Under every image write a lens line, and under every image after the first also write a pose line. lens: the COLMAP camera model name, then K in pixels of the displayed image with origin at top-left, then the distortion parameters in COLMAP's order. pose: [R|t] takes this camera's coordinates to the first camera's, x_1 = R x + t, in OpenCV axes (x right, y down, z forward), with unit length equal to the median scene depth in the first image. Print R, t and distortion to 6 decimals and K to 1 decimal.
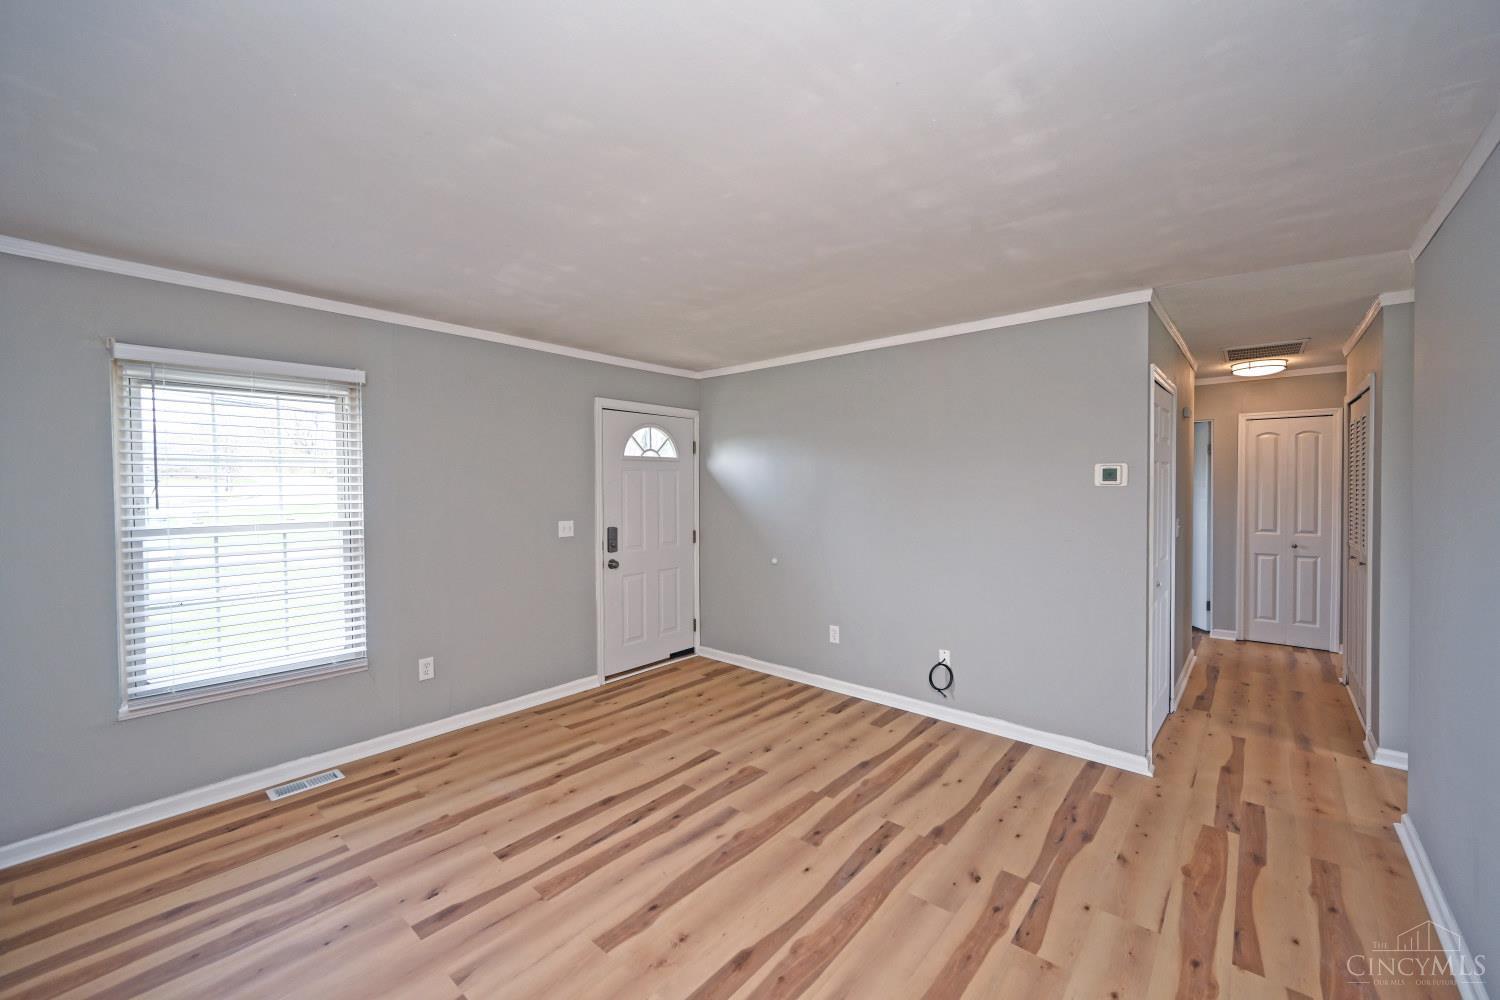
lens RADIAL K [[592.7, 0, 757.5], [0, 592.7, 493.2], [0, 0, 1]] dist [-0.000725, 0.000482]
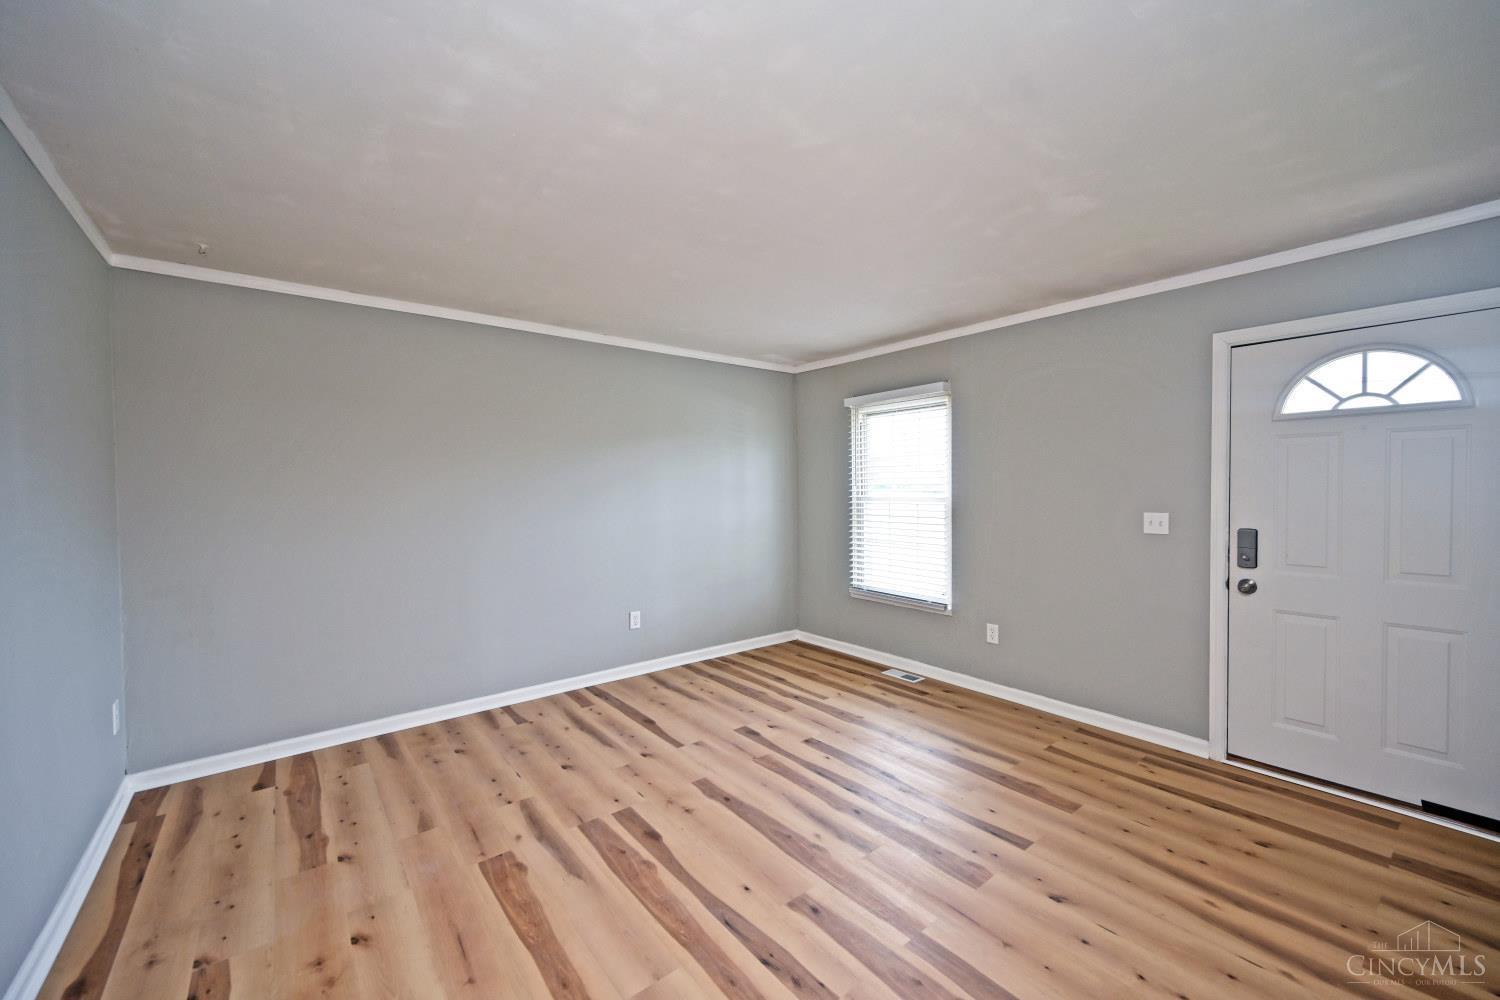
lens RADIAL K [[592.7, 0, 756.9], [0, 592.7, 499.1], [0, 0, 1]] dist [-0.000725, 0.000482]
pose [[-0.184344, 0.025393, -0.982534, 0.783488], [-0.008148, 0.999592, 0.027362, 0.019439], [0.982828, 0.013050, -0.184062, 0.972675]]
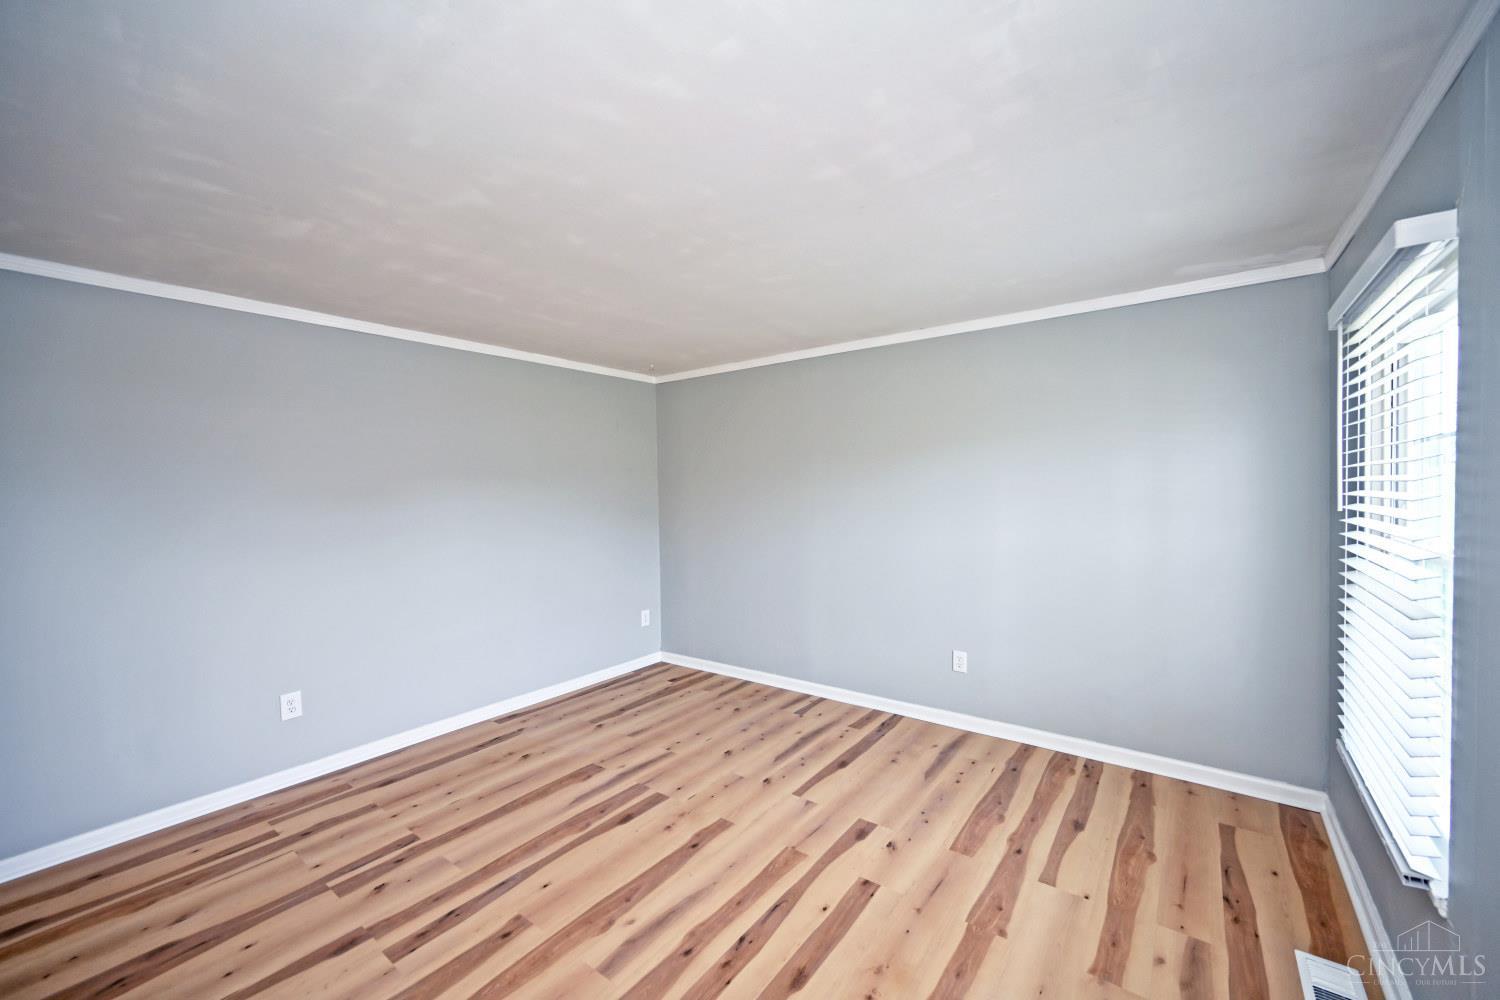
lens RADIAL K [[592.7, 0, 747.5], [0, 592.7, 497.5], [0, 0, 1]] dist [-0.000725, 0.000482]
pose [[-0.998236, 0.022010, -0.055144, -0.175087], [0.020125, 0.999202, 0.034510, -0.029107], [0.055859, 0.033340, -0.997882, 1.640689]]
